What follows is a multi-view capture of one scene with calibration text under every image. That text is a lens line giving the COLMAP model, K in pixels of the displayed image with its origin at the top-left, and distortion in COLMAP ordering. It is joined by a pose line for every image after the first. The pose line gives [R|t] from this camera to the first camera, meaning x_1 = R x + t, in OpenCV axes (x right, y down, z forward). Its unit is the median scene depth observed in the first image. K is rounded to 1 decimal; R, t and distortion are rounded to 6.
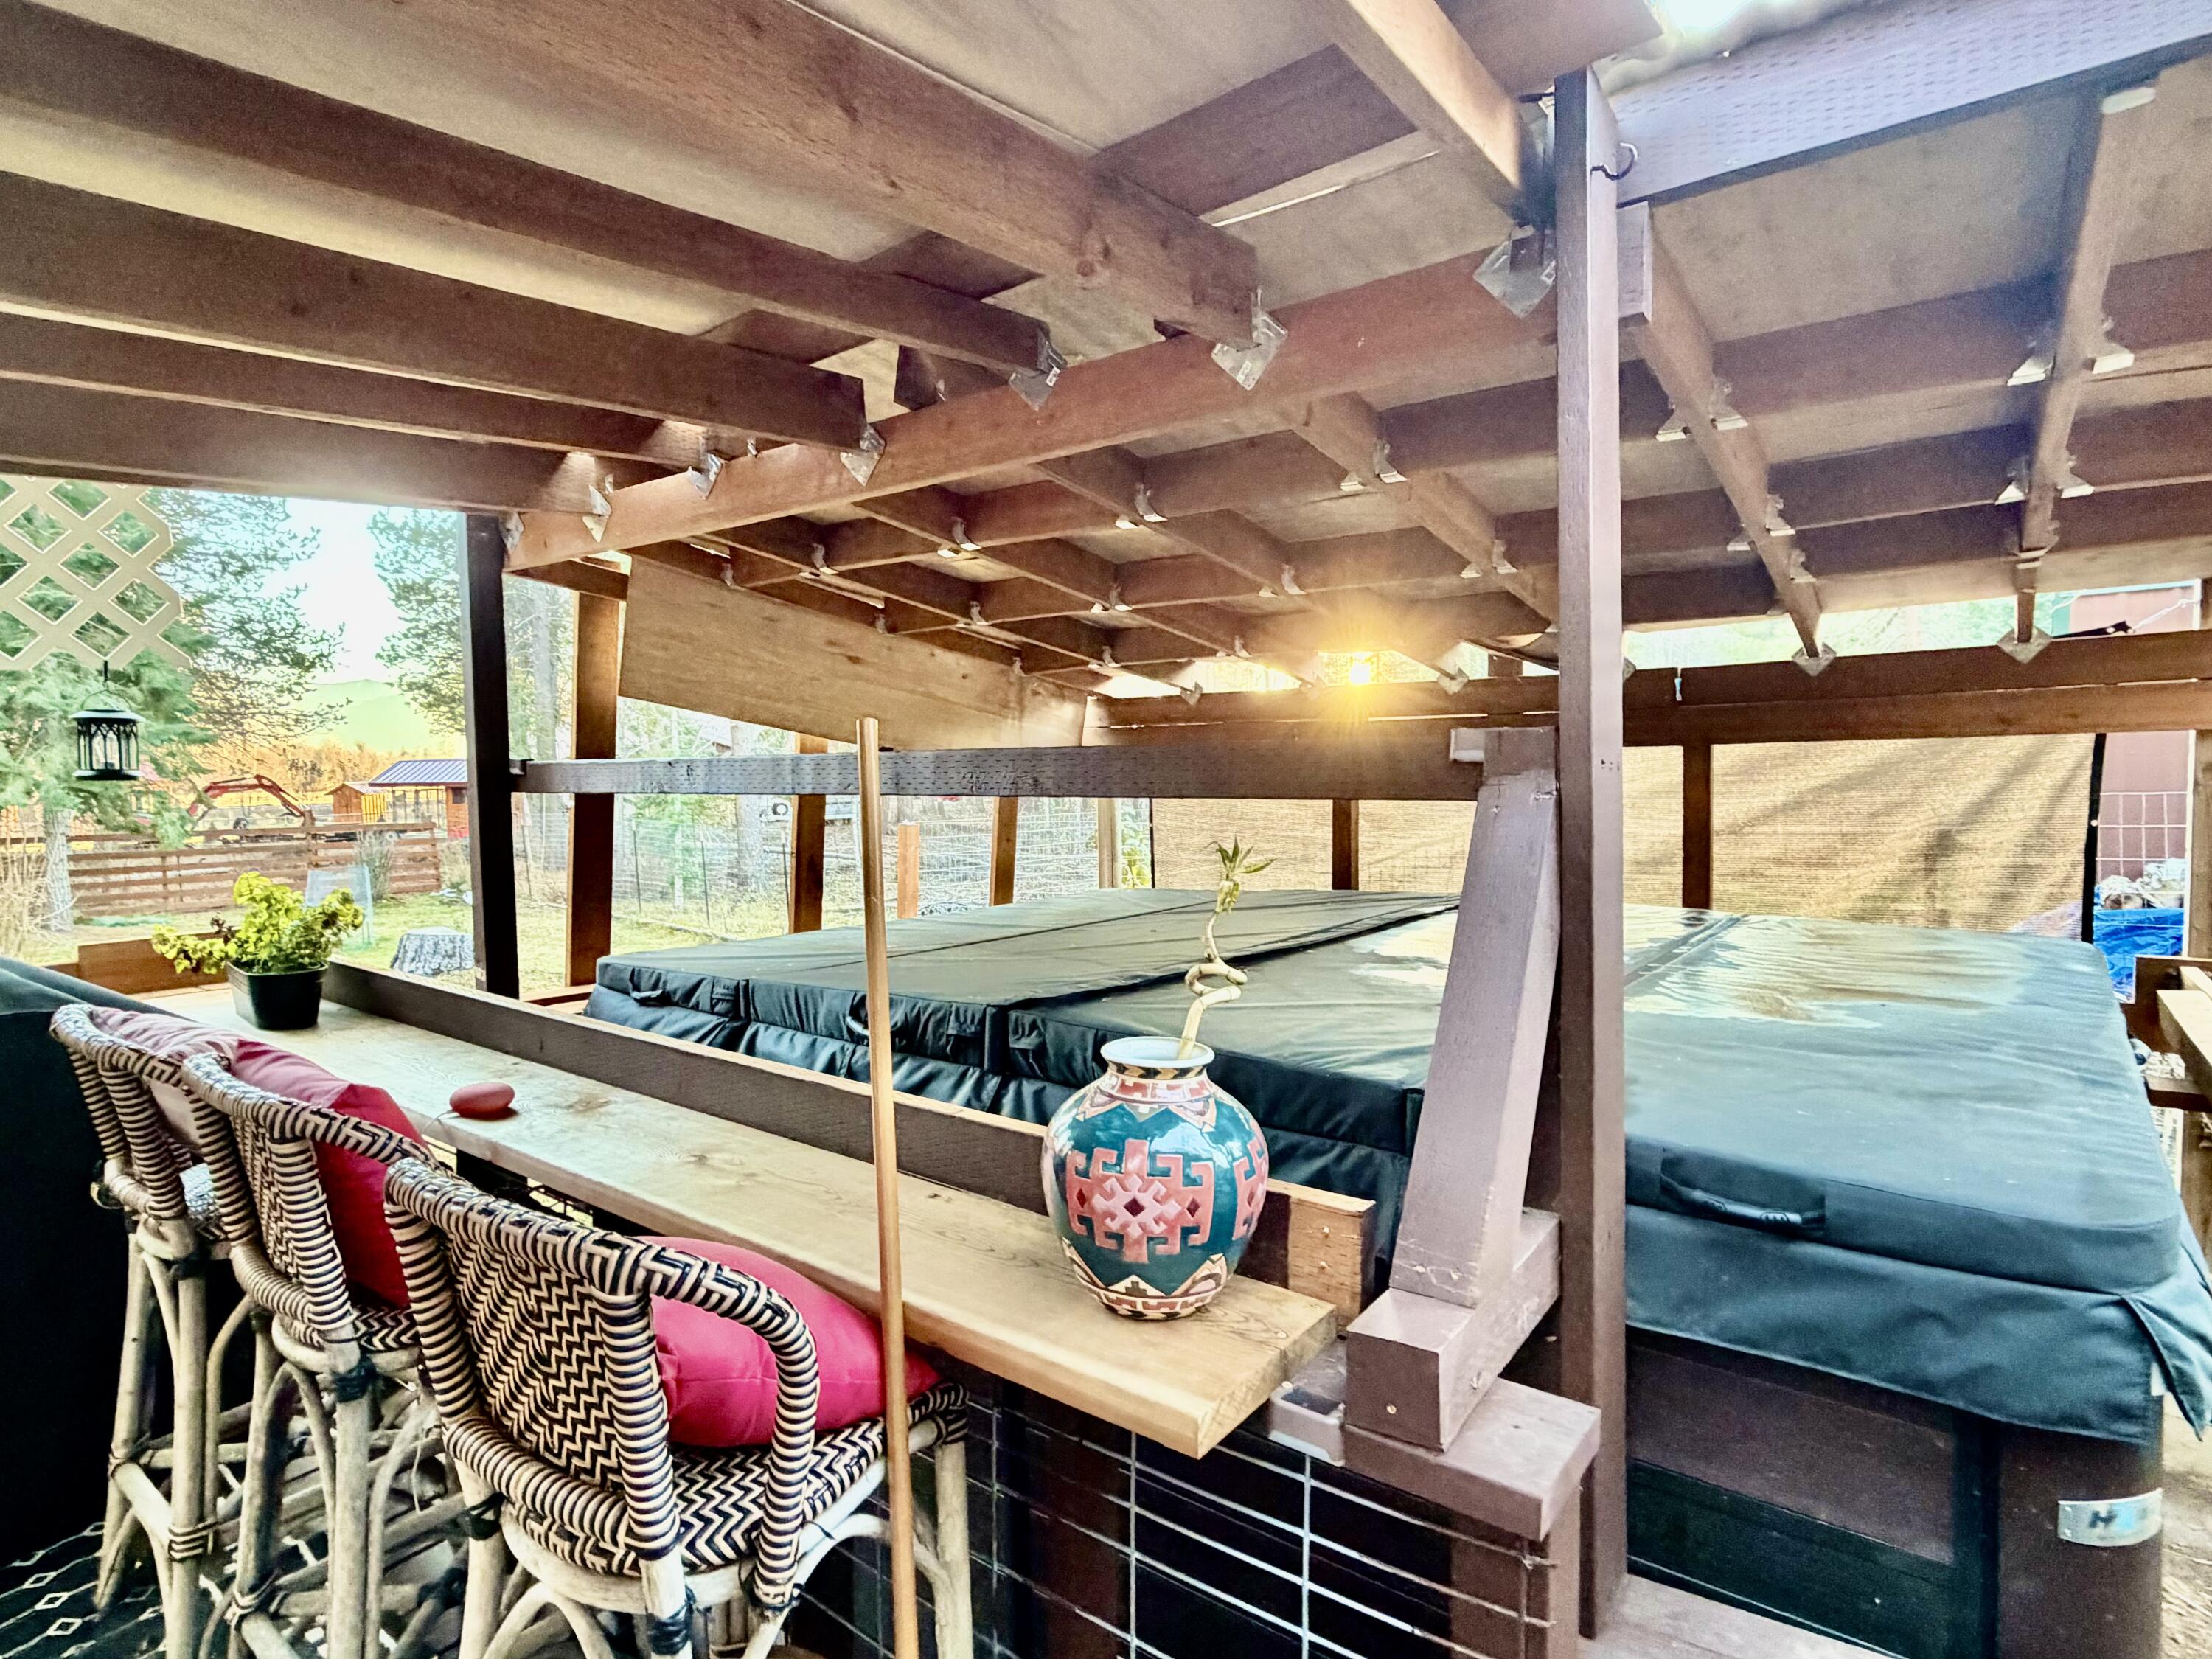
lens RADIAL K [[1143.8, 0, 1100.3], [0, 1143.8, 828.6], [0, 0, 1]] dist [-0.002059, -0.000696]
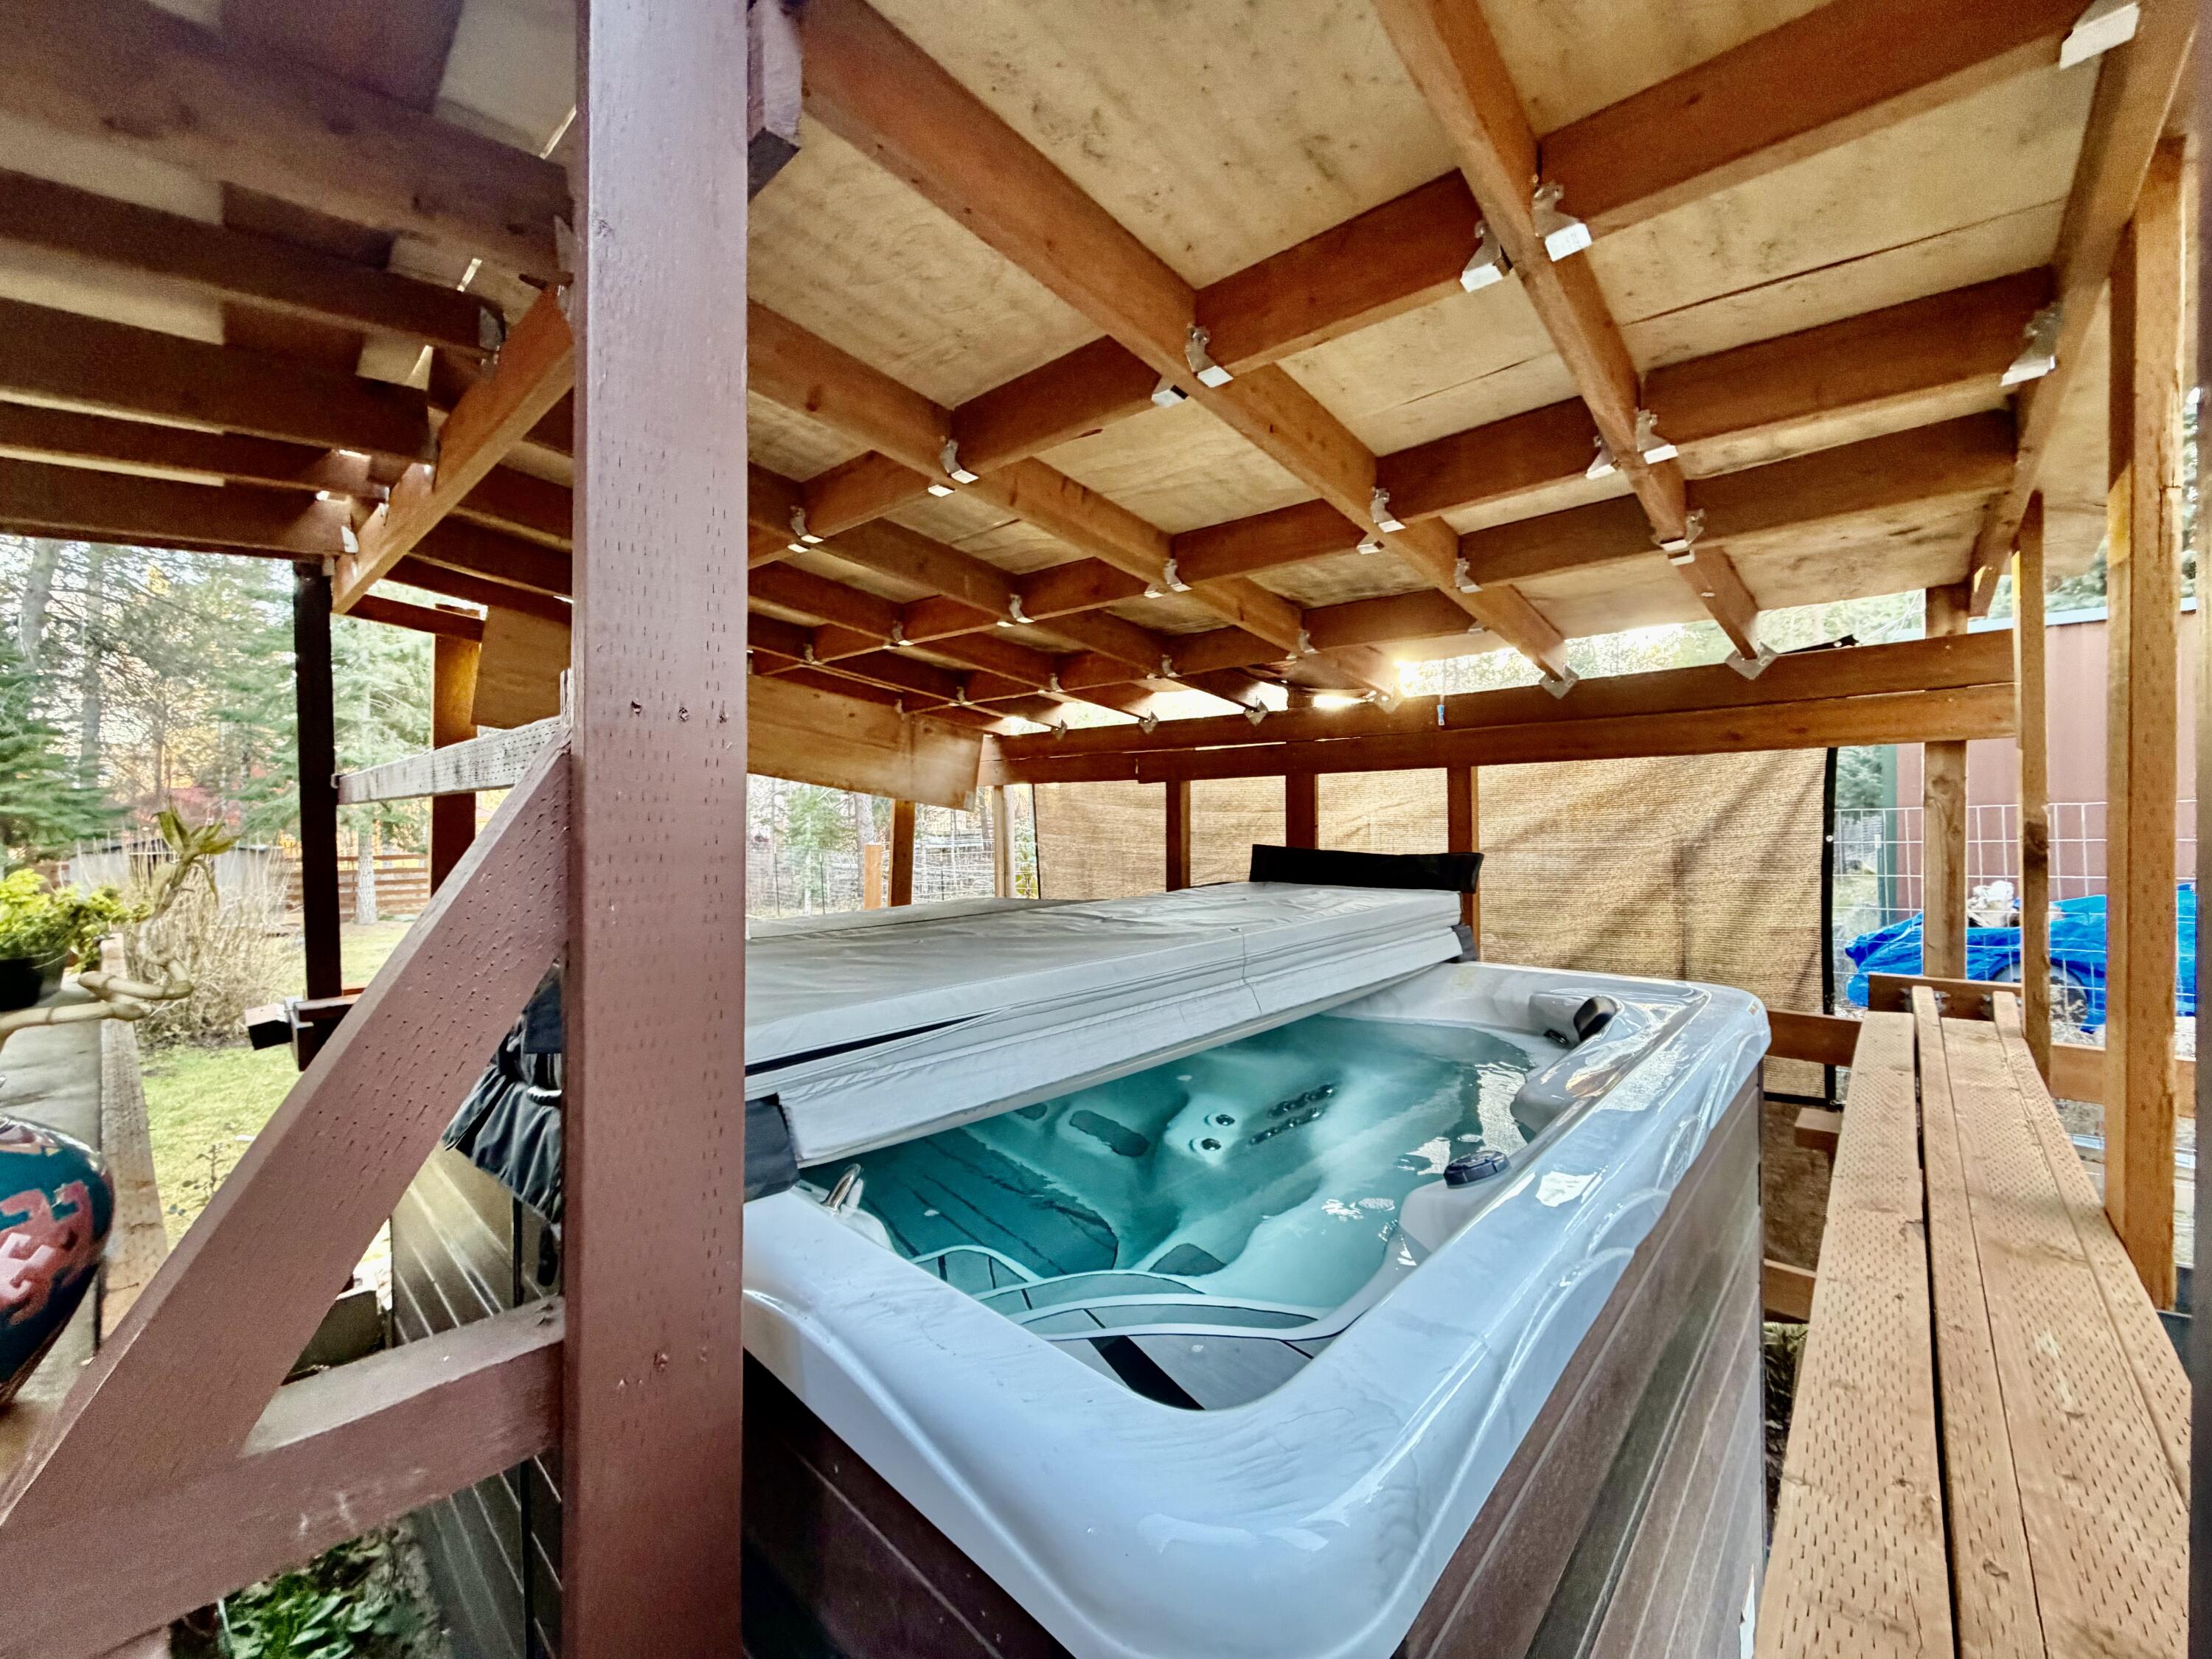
lens RADIAL K [[878.6, 0, 1099.8], [0, 878.6, 829.7], [0, 0, 1]] dist [0.000834, -0.000283]
pose [[0.996176, 0.003634, -0.087288, 0.289806], [-0.006341, 0.999507, -0.030754, 0.014696], [0.087133, 0.031190, 0.995708, 0.171457]]
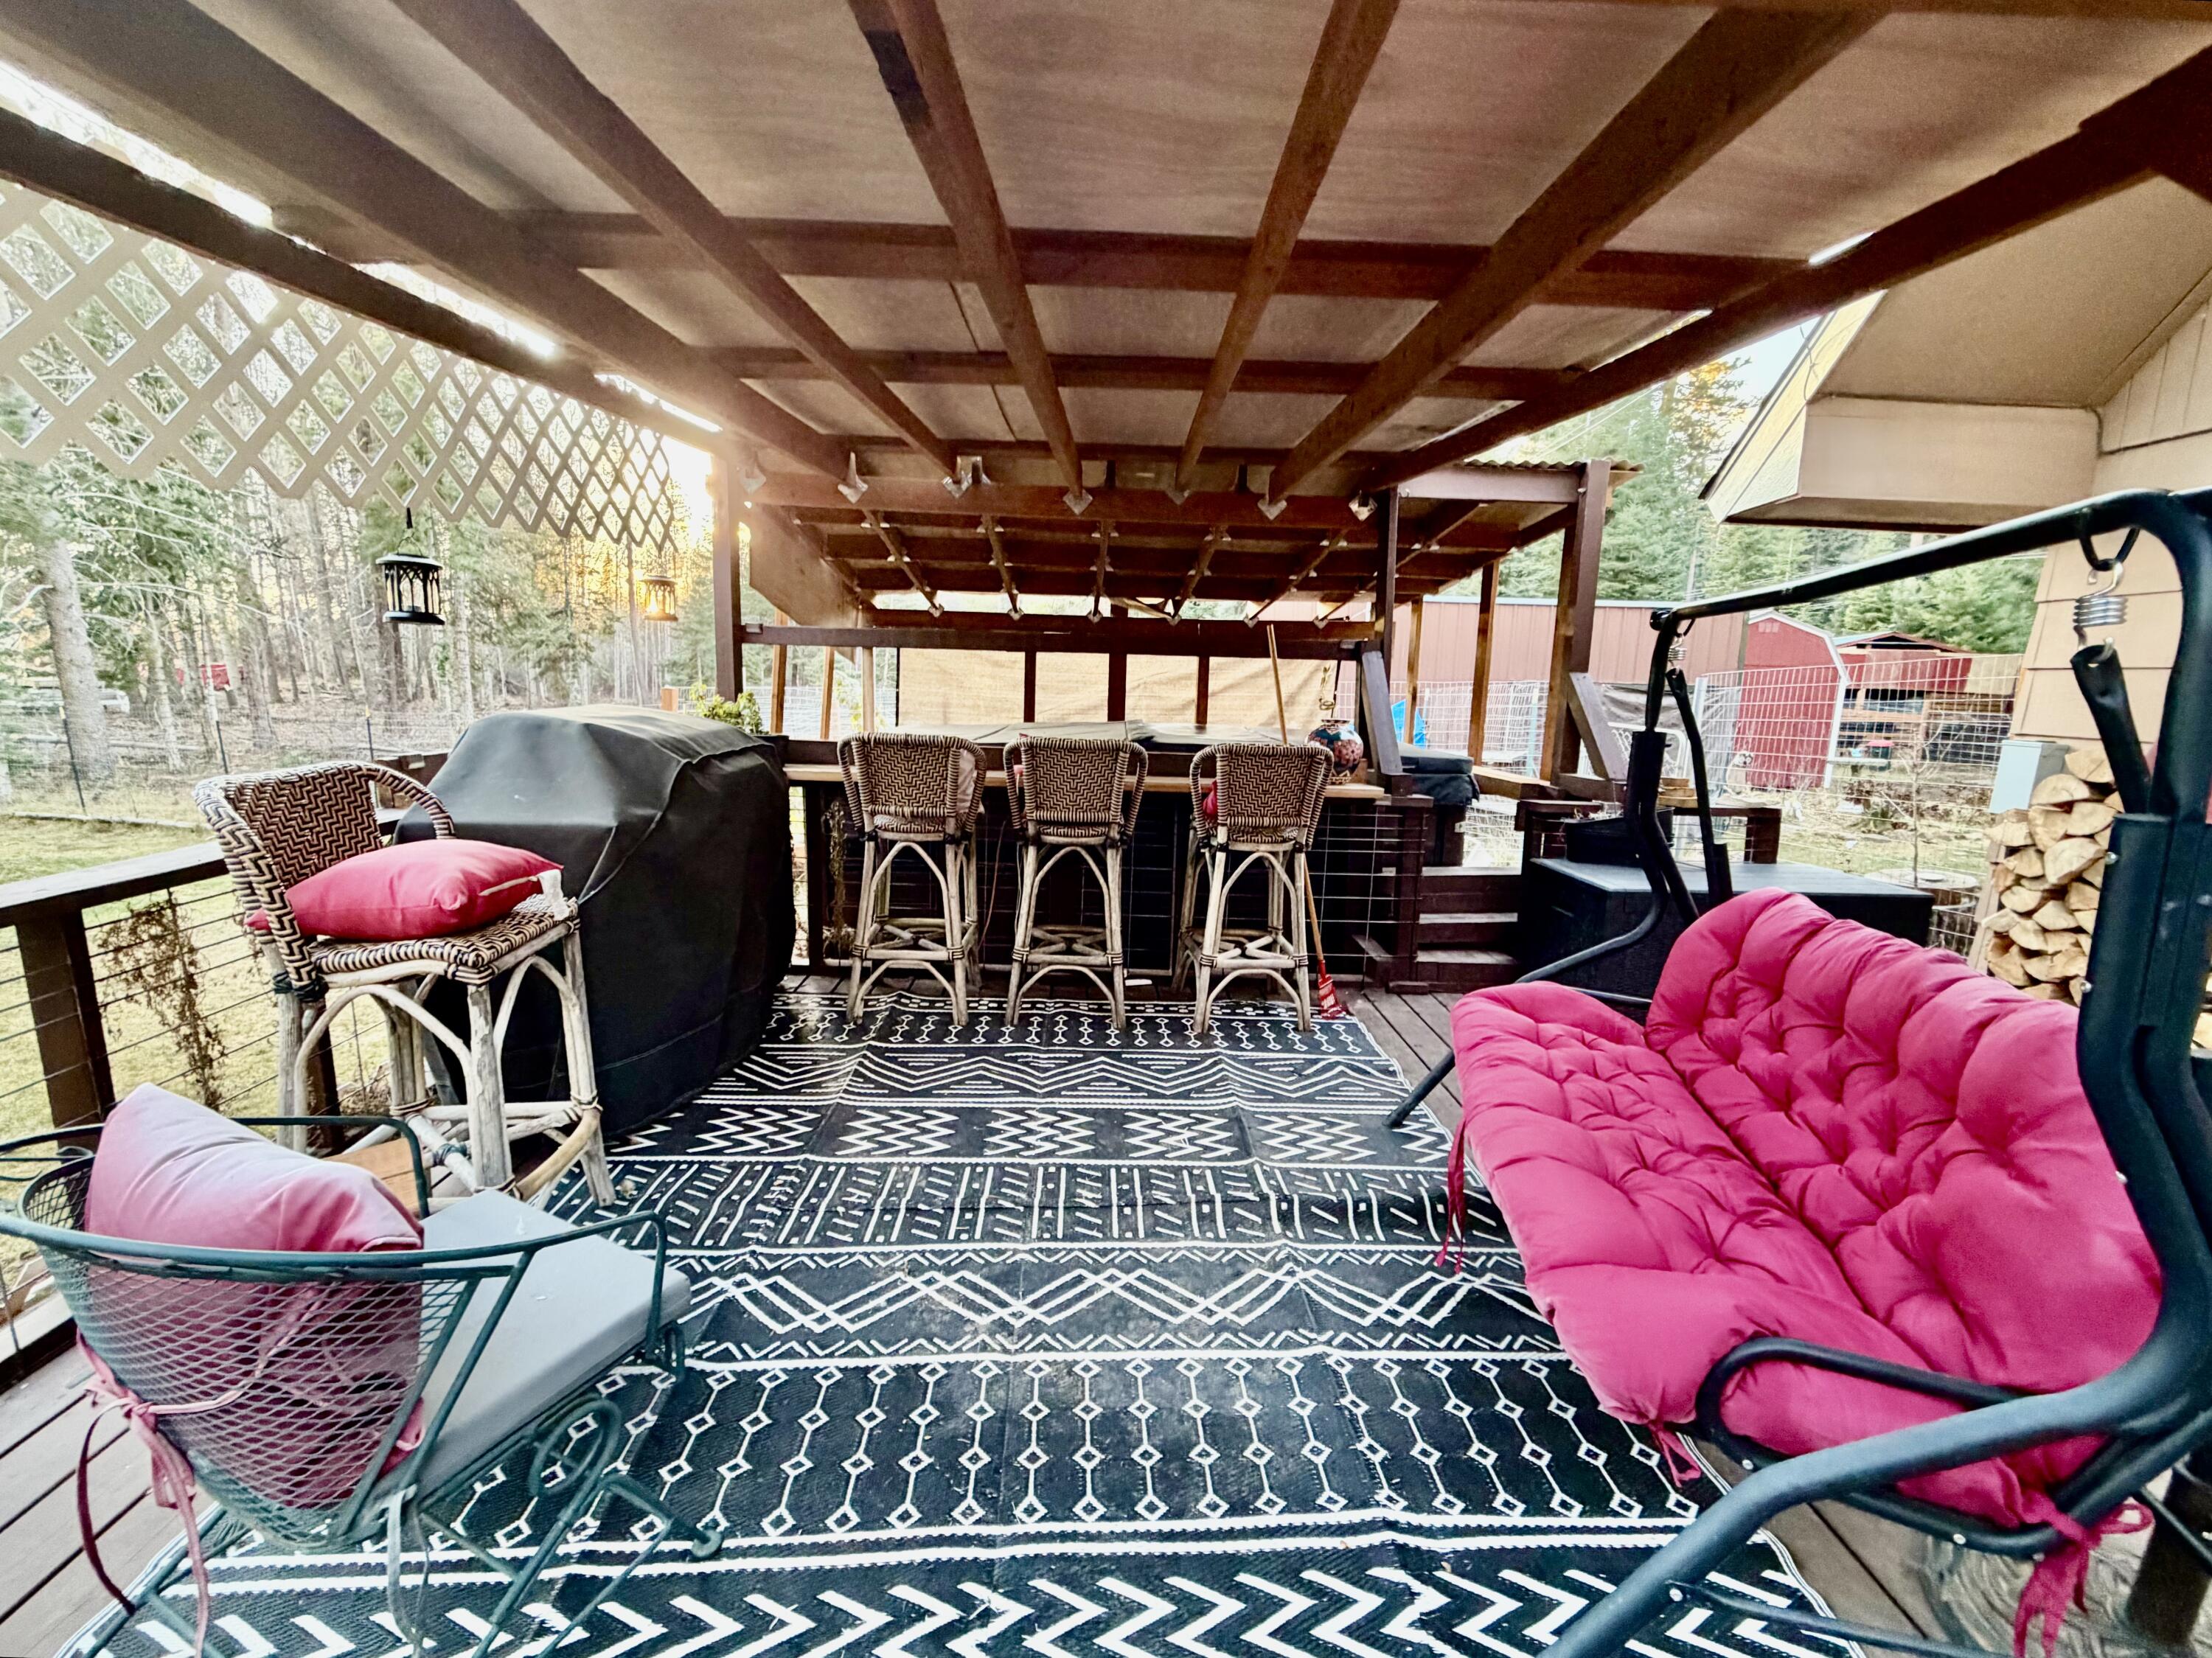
lens RADIAL K [[917.4, 0, 1100.3], [0, 917.4, 831.9], [0, 0, 1]] dist [0.000772, -0.000440]
pose [[0.779176, -0.064788, 0.623448, -0.856597], [-0.005595, 0.993885, 0.110276, 0.080238], [-0.626781, -0.089412, 0.774049, -0.314641]]
